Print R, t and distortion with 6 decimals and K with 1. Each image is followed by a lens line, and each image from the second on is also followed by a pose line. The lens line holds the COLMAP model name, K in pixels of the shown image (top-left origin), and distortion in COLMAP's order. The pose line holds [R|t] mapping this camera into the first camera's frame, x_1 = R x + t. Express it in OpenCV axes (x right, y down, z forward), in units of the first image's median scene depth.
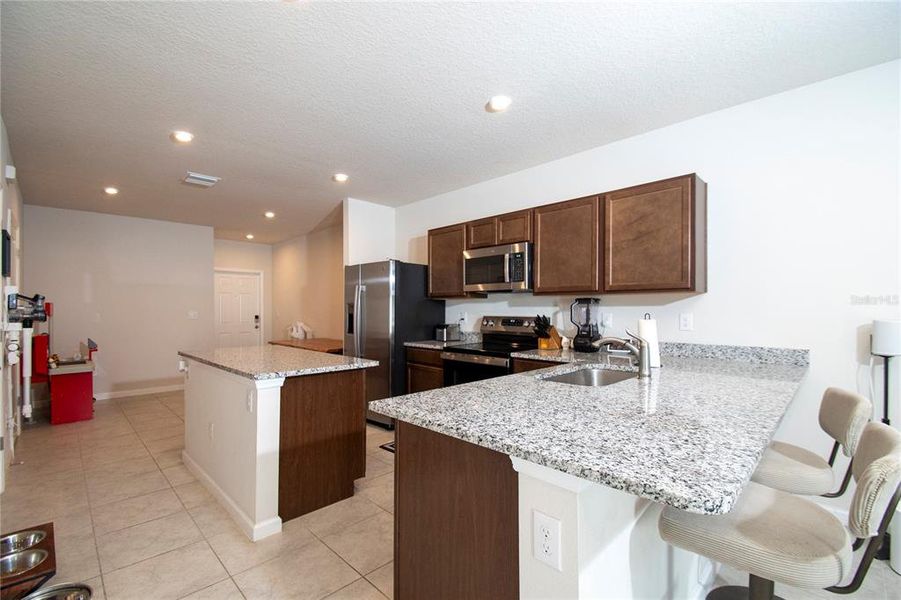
lens RADIAL K [[394.1, 0, 453.1], [0, 394.1, 307.0], [0, 0, 1]] dist [0.004345, -0.010897]
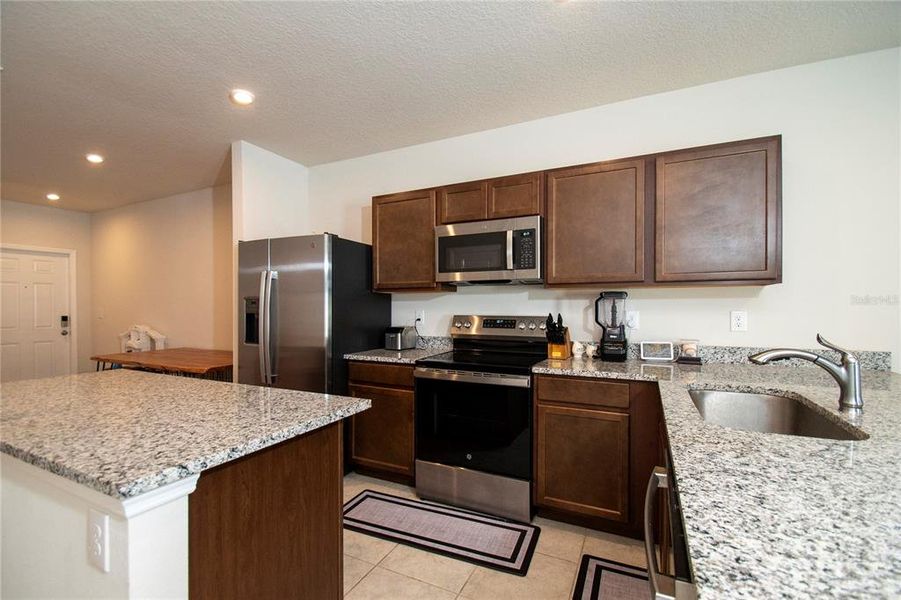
lens RADIAL K [[394.1, 0, 453.4], [0, 394.1, 307.2], [0, 0, 1]] dist [0.004345, -0.010897]
pose [[0.945037, -0.001382, 0.326962, -0.183060], [-0.000909, 0.999976, 0.006853, 0.002529], [-0.326964, -0.006774, 0.945013, 0.308310]]
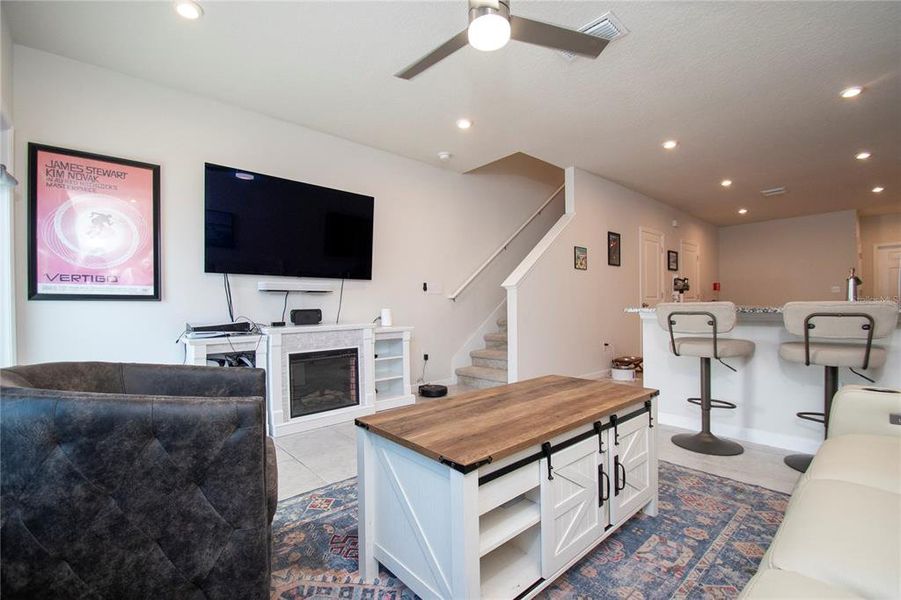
lens RADIAL K [[394.1, 0, 451.7], [0, 394.1, 306.3], [0, 0, 1]] dist [0.004345, -0.010897]
pose [[-0.059585, 0.004055, -0.998215, 0.937681], [0.014364, 0.999892, 0.003205, 0.080898], [0.998120, -0.014148, -0.059636, -0.110394]]
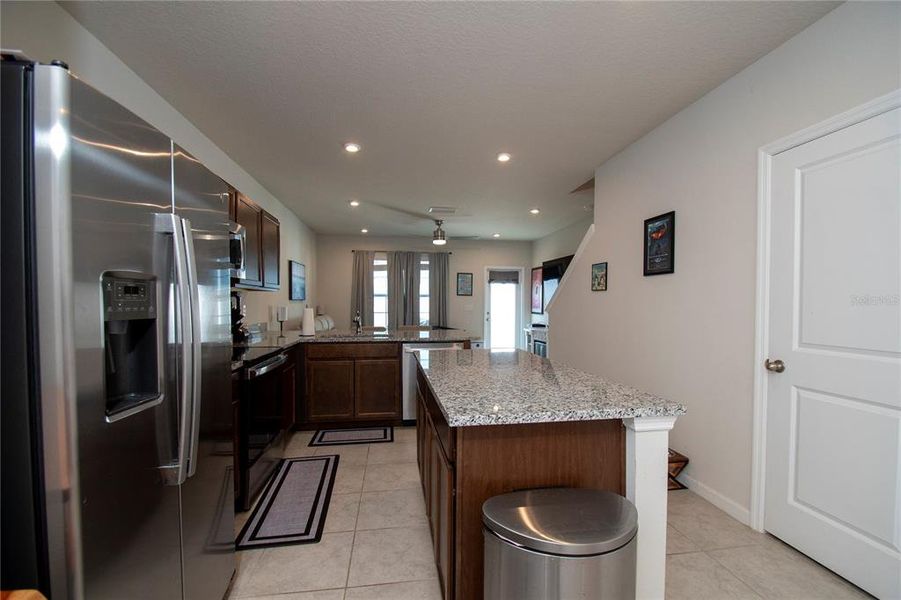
lens RADIAL K [[394.1, 0, 452.0], [0, 394.1, 311.6], [0, 0, 1]] dist [0.004345, -0.010897]
pose [[-0.802041, -0.015711, 0.597062, -0.638672], [-0.005264, 0.999801, 0.019237, 0.009225], [-0.597245, 0.012286, -0.801965, 1.257459]]
